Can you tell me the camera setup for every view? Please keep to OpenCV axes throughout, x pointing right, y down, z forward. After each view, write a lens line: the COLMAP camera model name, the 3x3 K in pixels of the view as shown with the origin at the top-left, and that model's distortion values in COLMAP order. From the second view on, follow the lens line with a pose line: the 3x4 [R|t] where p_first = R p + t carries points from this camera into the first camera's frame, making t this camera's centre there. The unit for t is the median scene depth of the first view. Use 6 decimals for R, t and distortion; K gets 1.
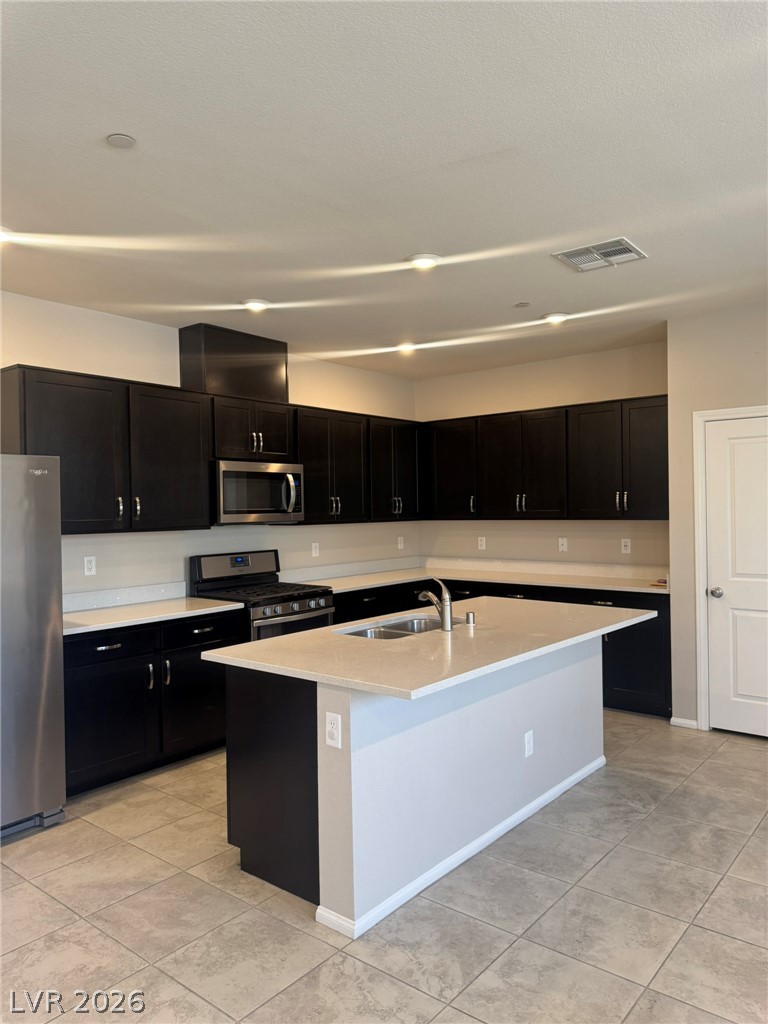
lens RADIAL K [[712.0, 0, 386.8], [0, 712.0, 514.2], [0, 0, 1]] dist [0.069595, -0.079554]
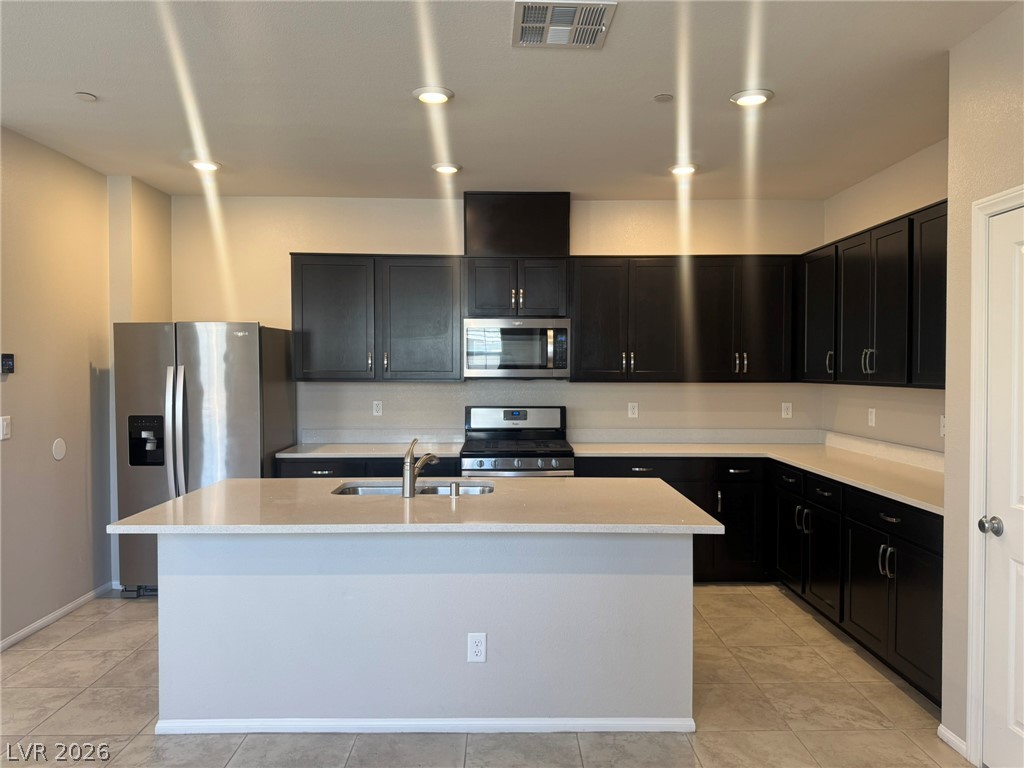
lens RADIAL K [[712.0, 0, 517.1], [0, 712.0, 385.3], [0, 0, 1]] dist [0.069595, -0.079554]
pose [[0.654228, 0.035616, -0.755458, 0.628612], [-0.019360, 0.999352, 0.030348, -0.009009], [0.756050, -0.005229, 0.654493, 0.360600]]
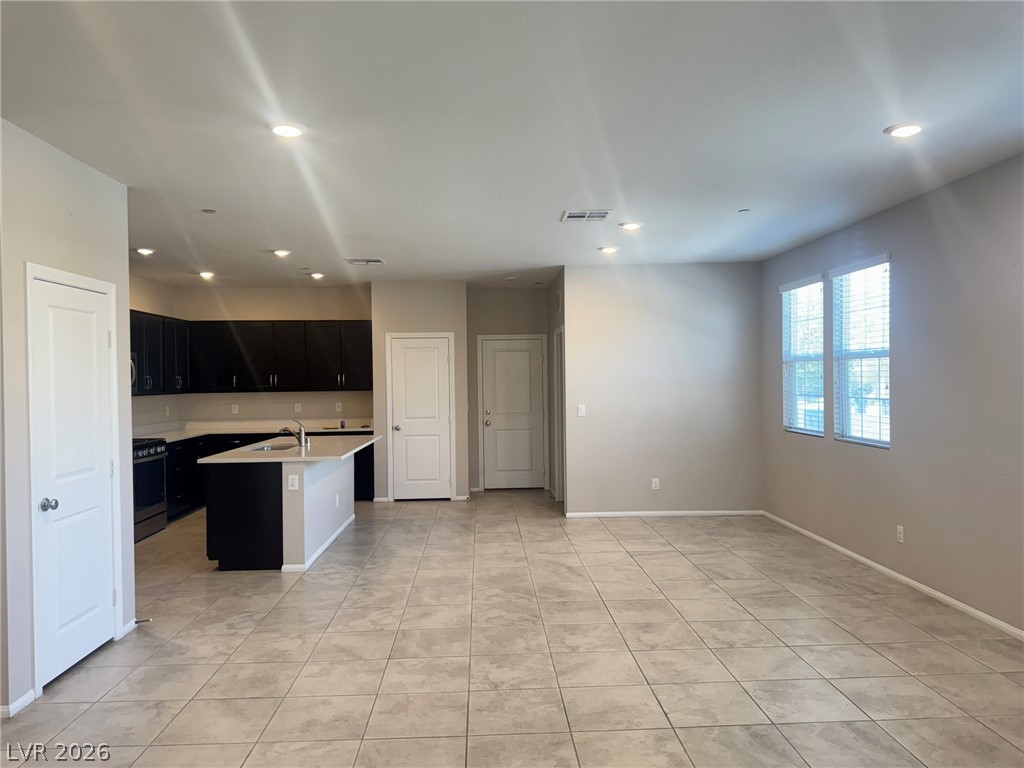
lens RADIAL K [[746.1, 0, 512.0], [0, 746.1, 384.0], [0, 0, 1]] dist [0.005615, 0.002770]
pose [[0.740866, 0.000365, 0.671653, -0.644100], [0.008878, 0.999907, -0.010337, 0.015296], [-0.671594, 0.013622, 0.740794, -0.670323]]
